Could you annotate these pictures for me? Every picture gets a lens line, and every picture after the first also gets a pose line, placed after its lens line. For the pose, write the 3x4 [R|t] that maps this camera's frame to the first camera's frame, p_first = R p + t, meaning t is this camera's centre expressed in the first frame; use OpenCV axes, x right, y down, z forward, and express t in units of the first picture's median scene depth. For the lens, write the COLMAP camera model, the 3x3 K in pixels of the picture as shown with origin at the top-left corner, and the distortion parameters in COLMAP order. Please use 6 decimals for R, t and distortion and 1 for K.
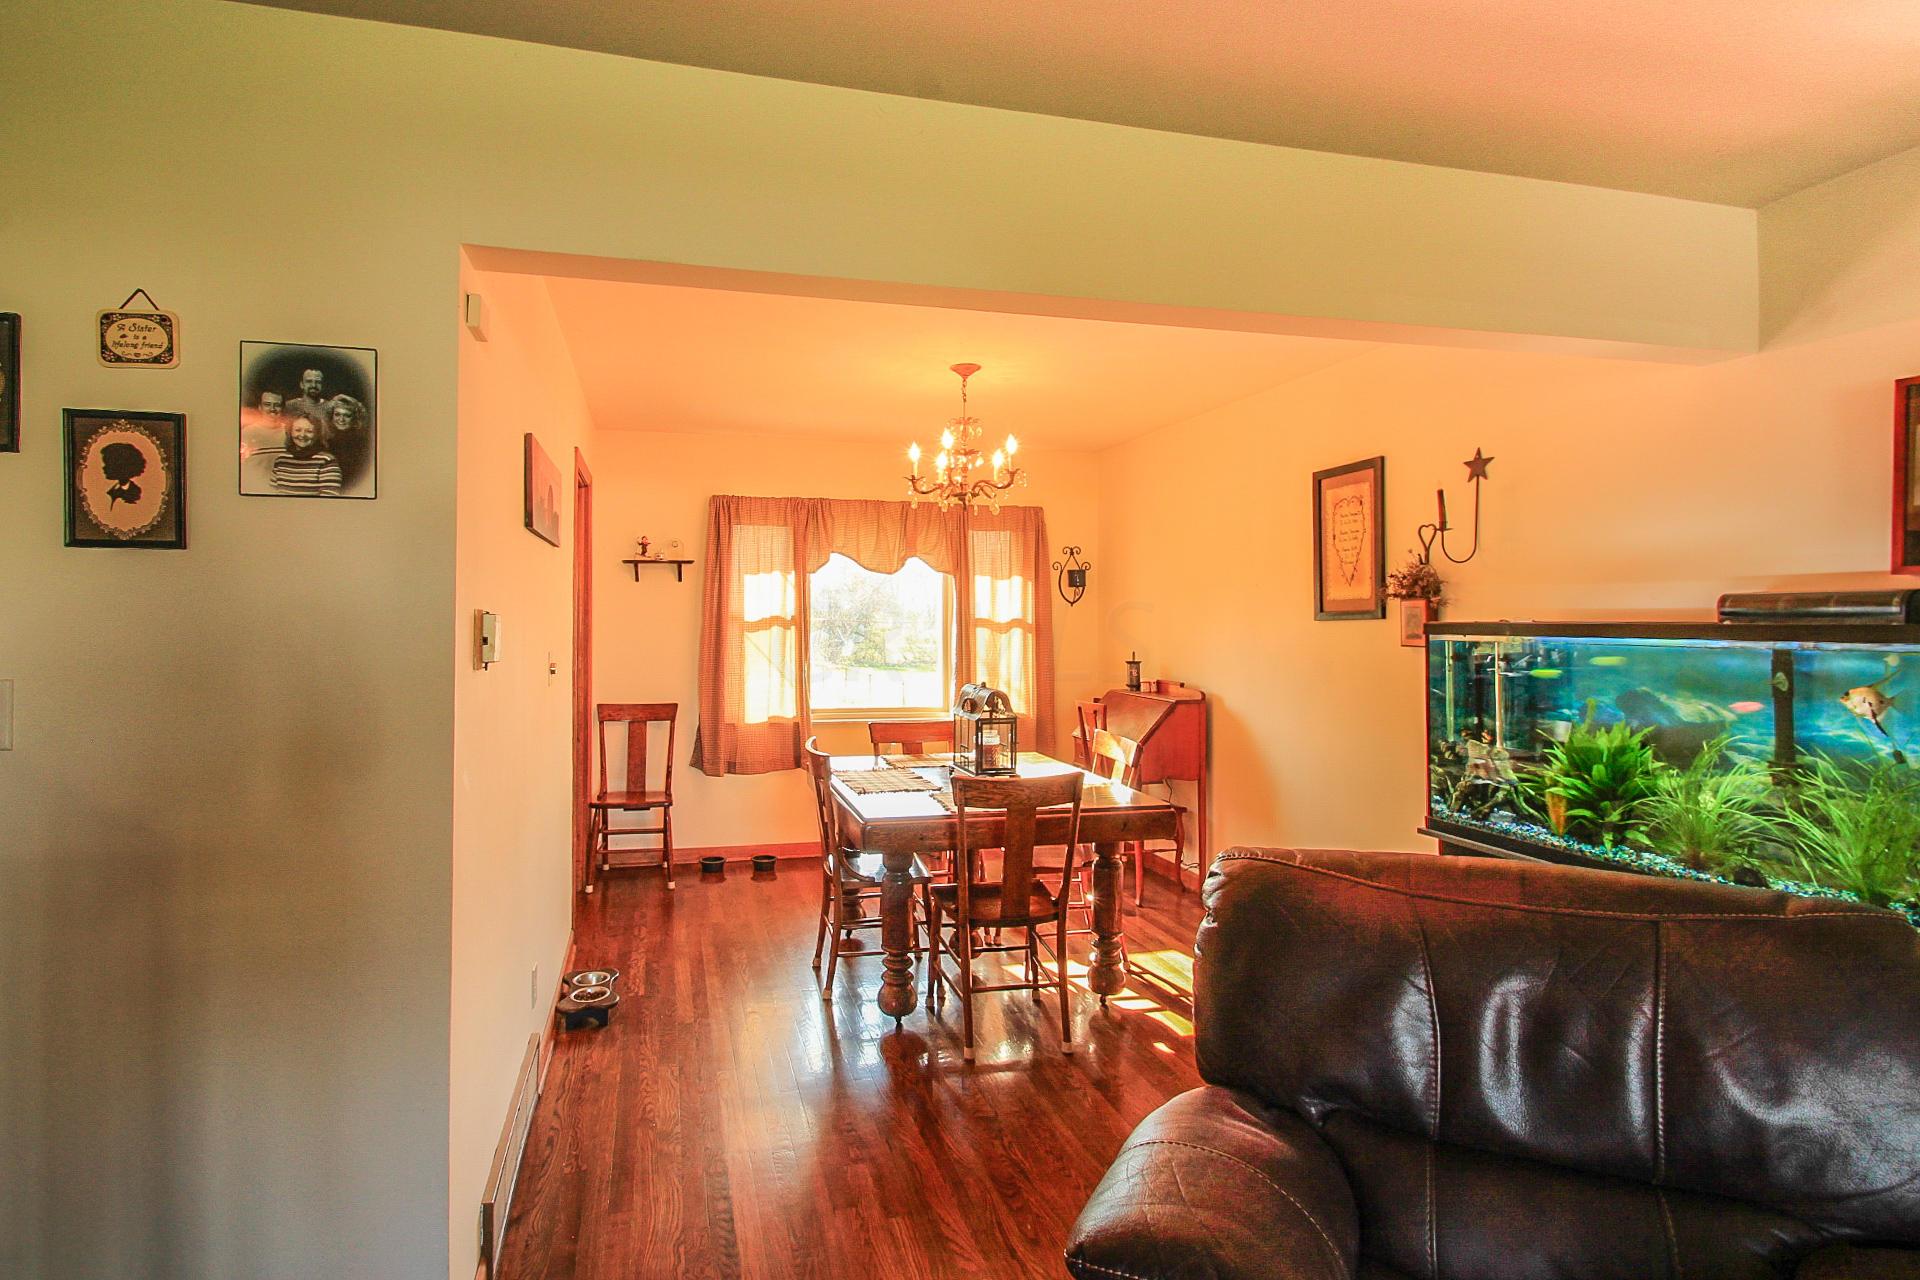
lens RADIAL K [[926.1, 0, 912.4], [0, 926.1, 588.3], [0, 0, 1]] dist [-0.012826, -0.002642]
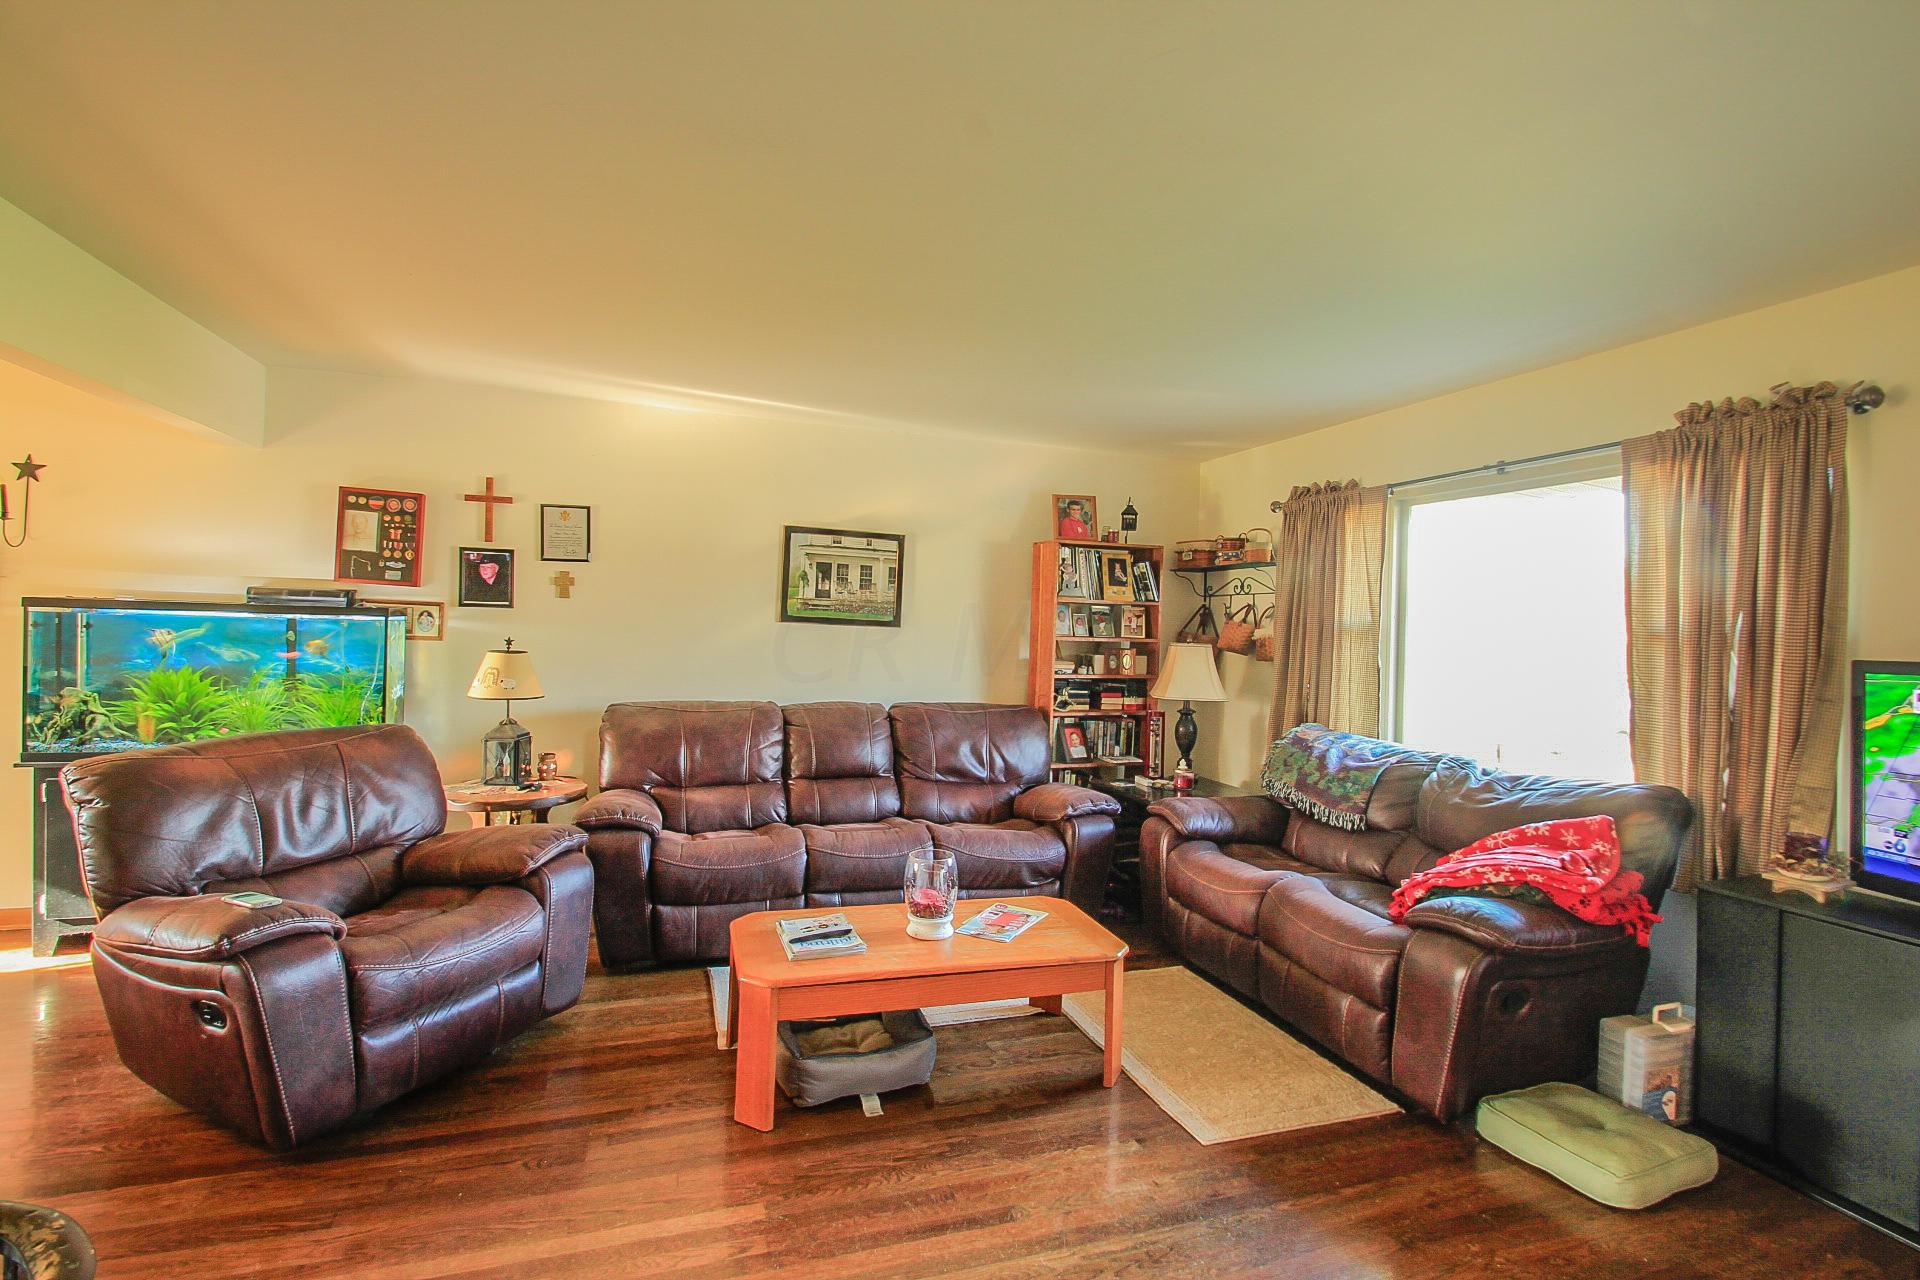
lens RADIAL K [[926.1, 0, 959.3], [0, 926.1, 640.5], [0, 0, 1]] dist [-0.012826, -0.002642]
pose [[-0.107581, -0.020821, 0.993978, -0.992982], [-0.060185, 0.998083, 0.014393, 0.002690], [-0.992373, -0.058274, -0.108628, -0.141851]]
